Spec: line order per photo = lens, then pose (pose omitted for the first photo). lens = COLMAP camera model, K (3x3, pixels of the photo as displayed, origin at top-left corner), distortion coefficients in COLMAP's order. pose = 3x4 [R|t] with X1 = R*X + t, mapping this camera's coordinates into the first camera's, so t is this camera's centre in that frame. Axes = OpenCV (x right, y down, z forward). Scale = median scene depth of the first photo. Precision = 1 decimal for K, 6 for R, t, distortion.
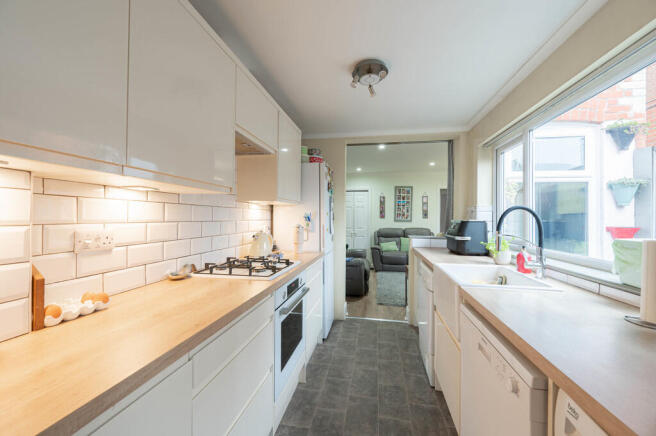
lens RADIAL K [[255.8, 0, 326.7], [0, 255.8, 216.2], [0, 0, 1]] dist [0.001185, 0.000099]
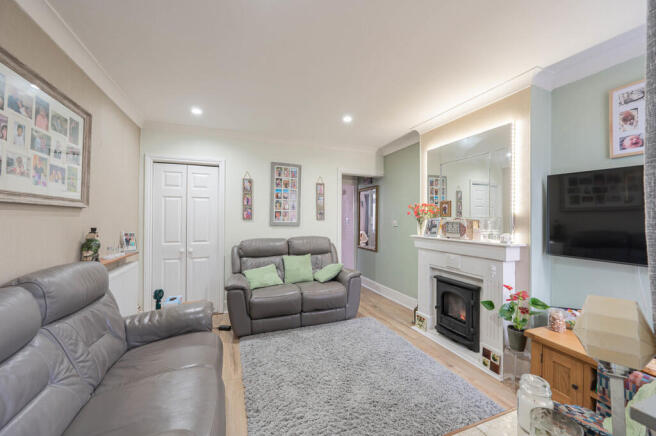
lens RADIAL K [[255.8, 0, 326.7], [0, 255.8, 216.2], [0, 0, 1]] dist [0.001185, 0.000099]
pose [[0.849097, 0.002135, 0.528232, 0.079962], [-0.002662, 0.999996, 0.000238, -0.000642], [-0.528230, -0.001609, 0.849100, 0.481789]]
